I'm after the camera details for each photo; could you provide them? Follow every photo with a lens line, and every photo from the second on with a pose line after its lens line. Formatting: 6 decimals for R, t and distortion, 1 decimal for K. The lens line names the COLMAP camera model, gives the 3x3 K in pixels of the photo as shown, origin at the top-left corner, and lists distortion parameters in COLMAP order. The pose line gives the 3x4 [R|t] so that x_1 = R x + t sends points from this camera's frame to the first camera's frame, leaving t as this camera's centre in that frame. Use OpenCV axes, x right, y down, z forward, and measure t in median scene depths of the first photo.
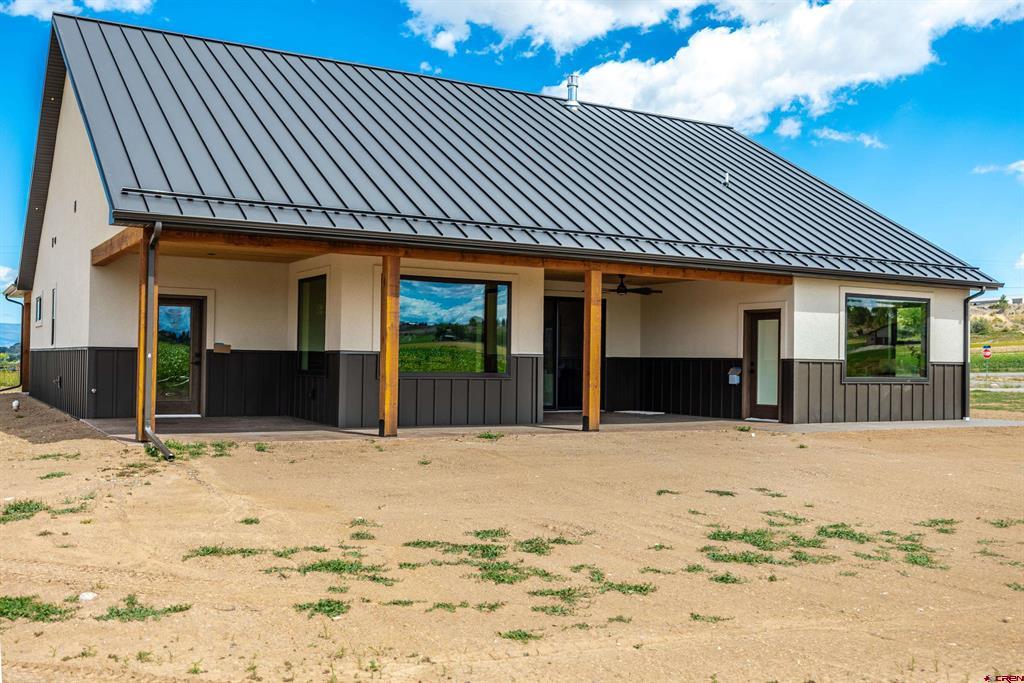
lens RADIAL K [[976.3, 0, 462.7], [0, 976.3, 341.8], [0, 0, 1]] dist [-0.005190, -0.003406]
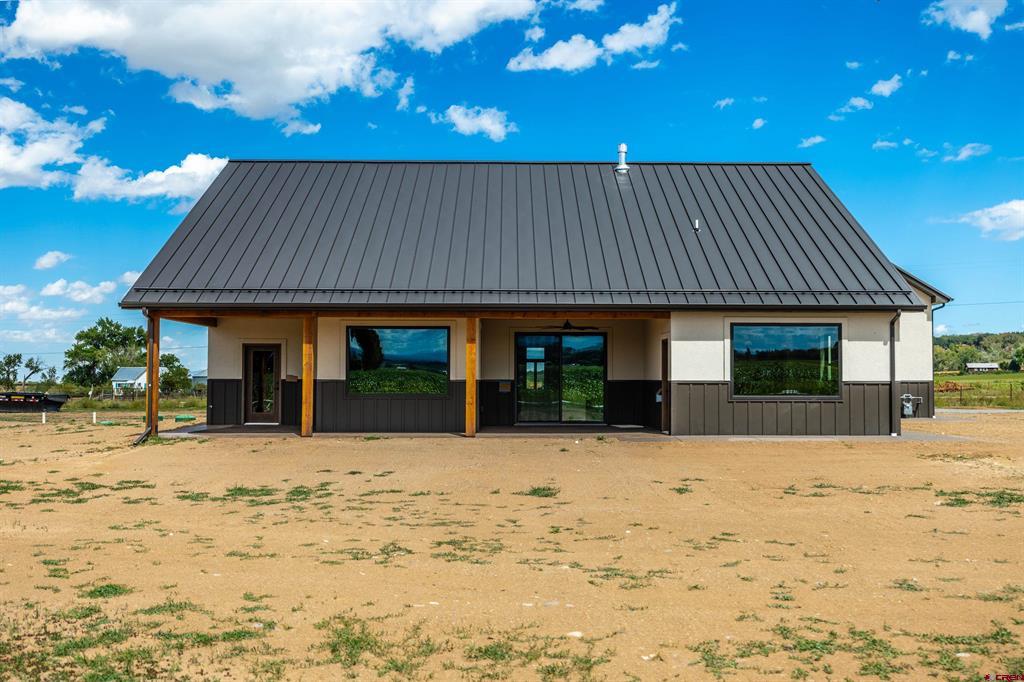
lens RADIAL K [[976.3, 0, 462.7], [0, 976.3, 341.3], [0, 0, 1]] dist [-0.005190, -0.003406]
pose [[0.885224, -0.032577, -0.464024, 0.647863], [0.020474, 0.999307, -0.031097, 0.001303], [0.464715, 0.018027, 0.885277, -0.169975]]
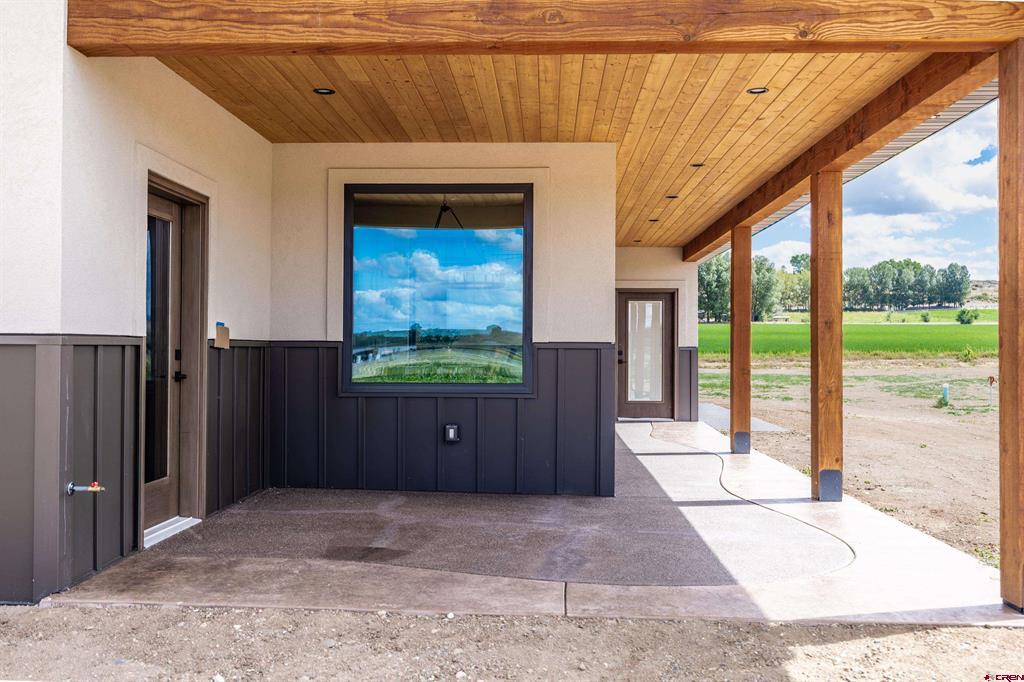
lens RADIAL K [[1030.1, 0, 512.0], [0, 1030.1, 341.0], [0, 0, 1]] dist [-0.008159, -0.005824]
pose [[0.506080, -0.006172, 0.862465, -0.537296], [-0.019176, 0.999647, 0.018406, -0.001194], [-0.862273, -0.025854, 0.505783, 0.679479]]
